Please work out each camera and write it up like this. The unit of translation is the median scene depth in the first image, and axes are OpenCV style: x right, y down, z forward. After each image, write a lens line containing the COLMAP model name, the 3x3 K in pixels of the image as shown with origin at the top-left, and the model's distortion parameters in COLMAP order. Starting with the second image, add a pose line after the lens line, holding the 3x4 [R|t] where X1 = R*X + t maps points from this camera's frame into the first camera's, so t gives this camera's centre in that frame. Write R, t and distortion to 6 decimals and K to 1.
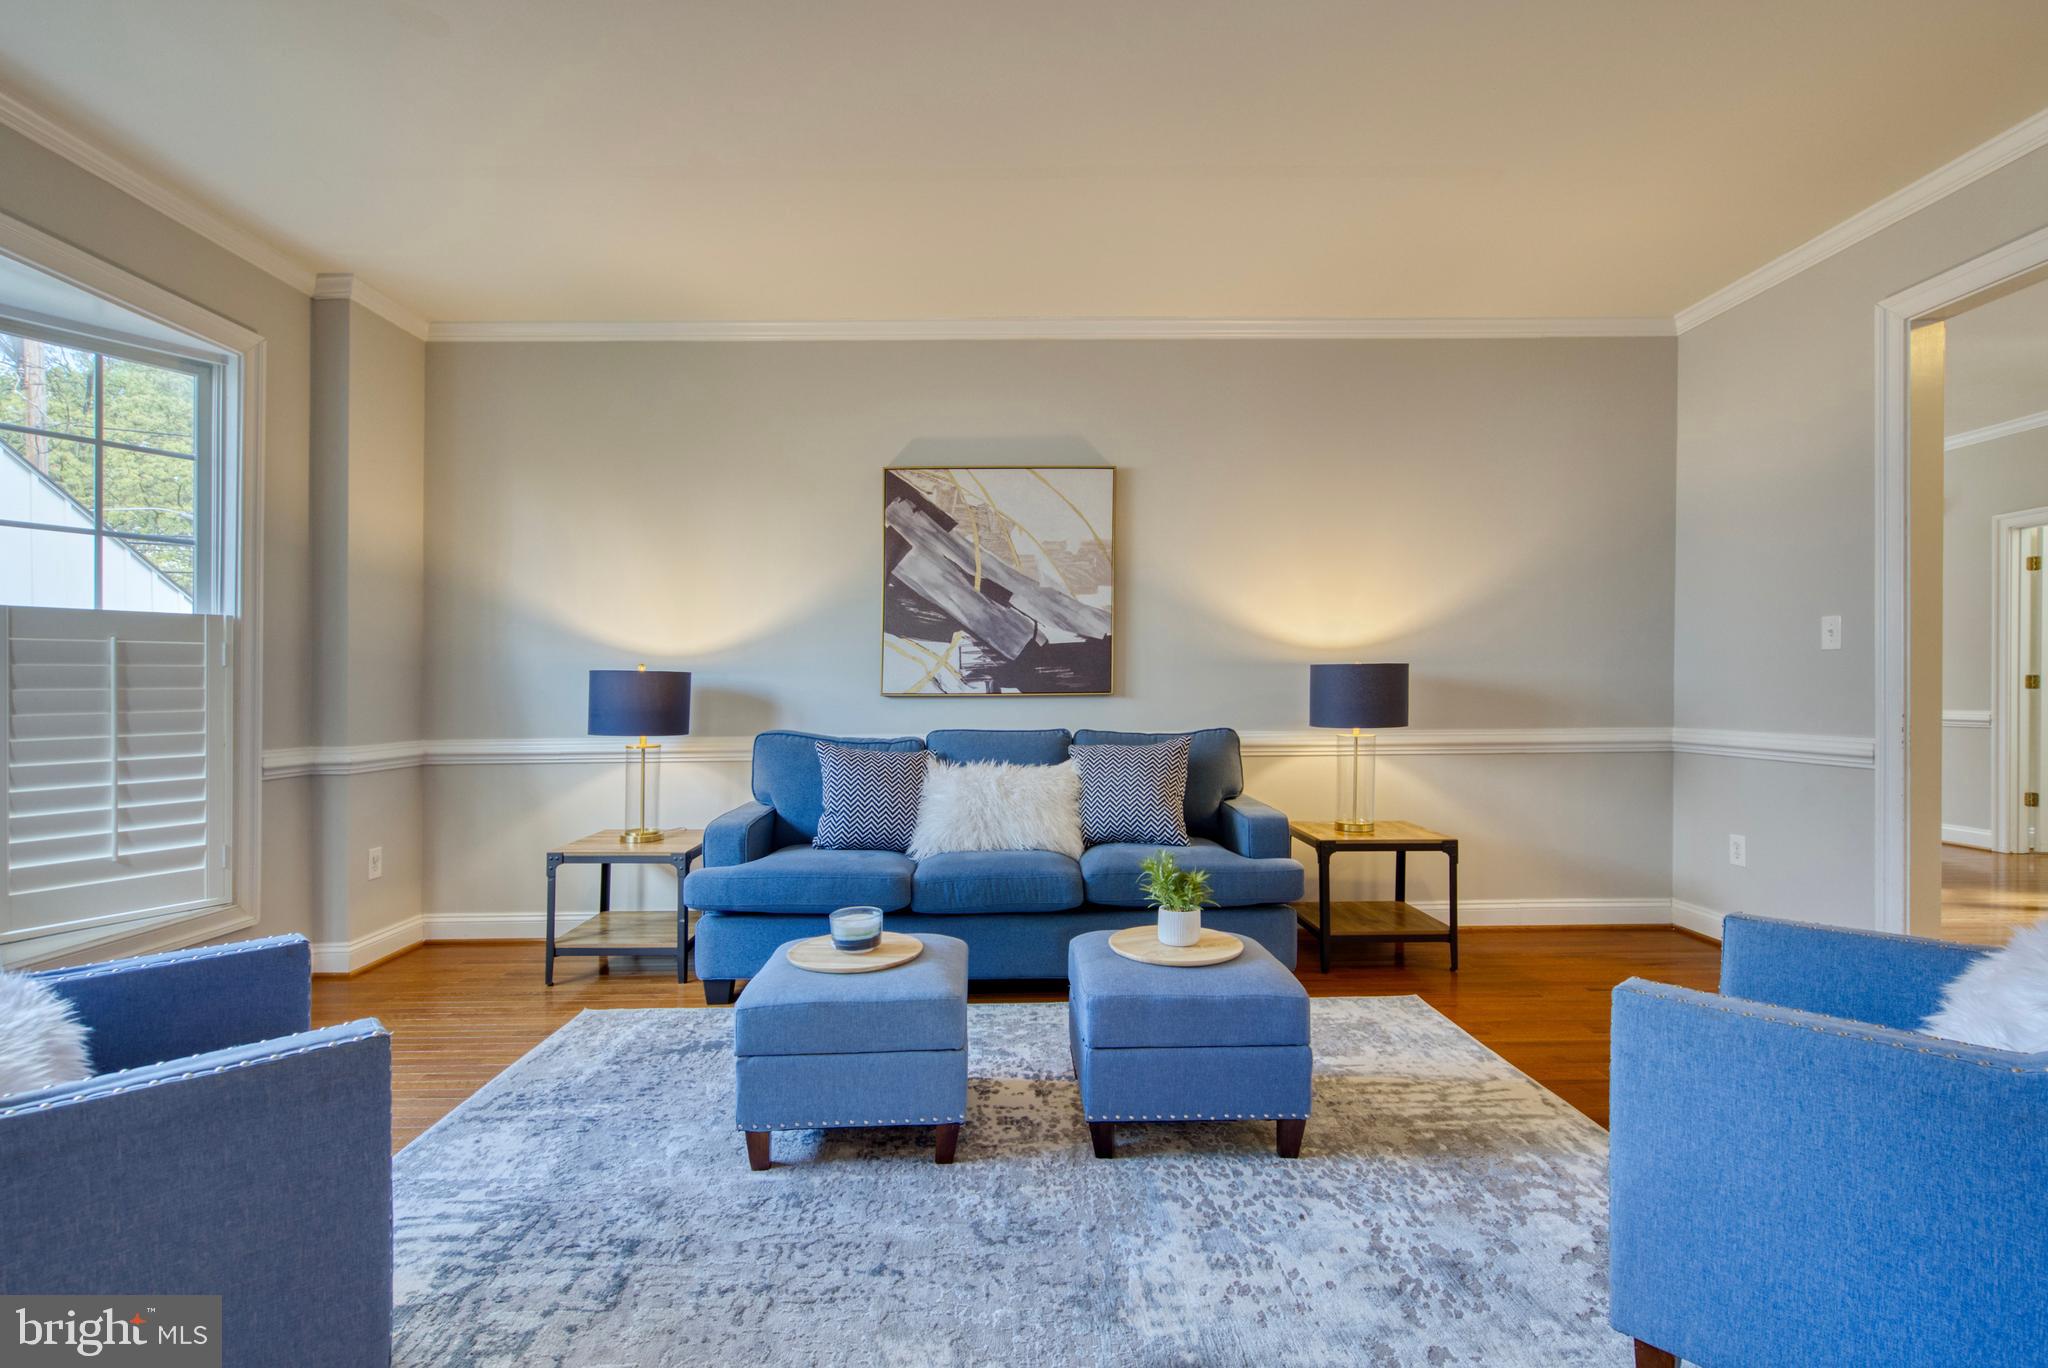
lens RADIAL K [[948.9, 0, 1009.6], [0, 948.9, 706.5], [0, 0, 1]] dist [-0.027245, 0.009562]
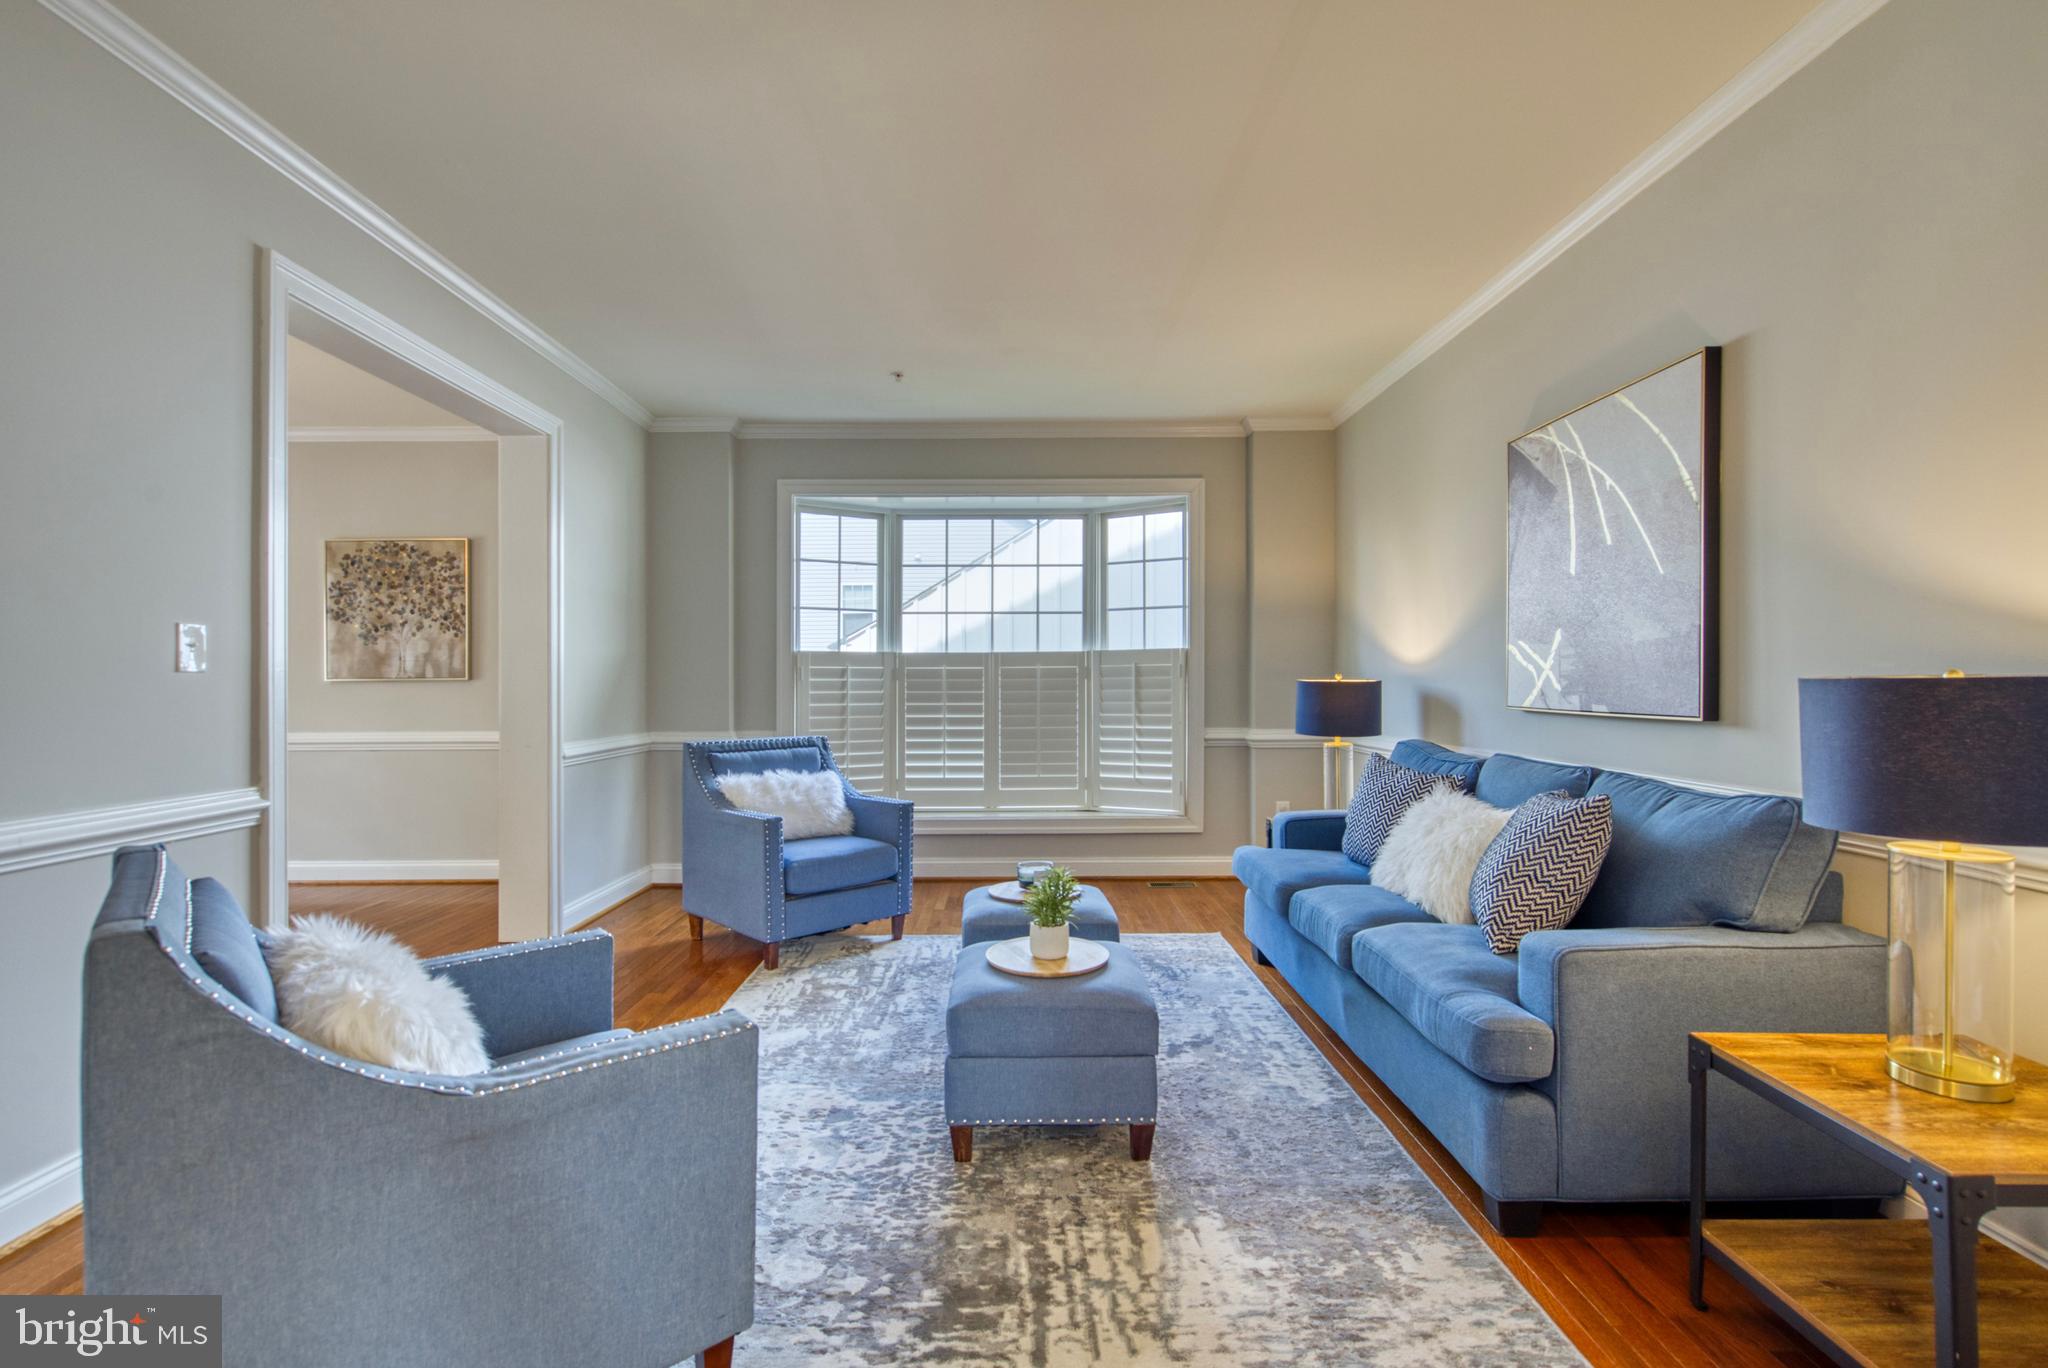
lens RADIAL K [[948.9, 0, 1007.4], [0, 948.9, 670.2], [0, 0, 1]] dist [-0.027245, 0.009562]
pose [[-0.008114, -0.000382, -0.999967, 0.938185], [-0.008367, 0.999965, -0.000314, -0.055149], [0.999932, 0.008364, -0.008117, 0.722414]]
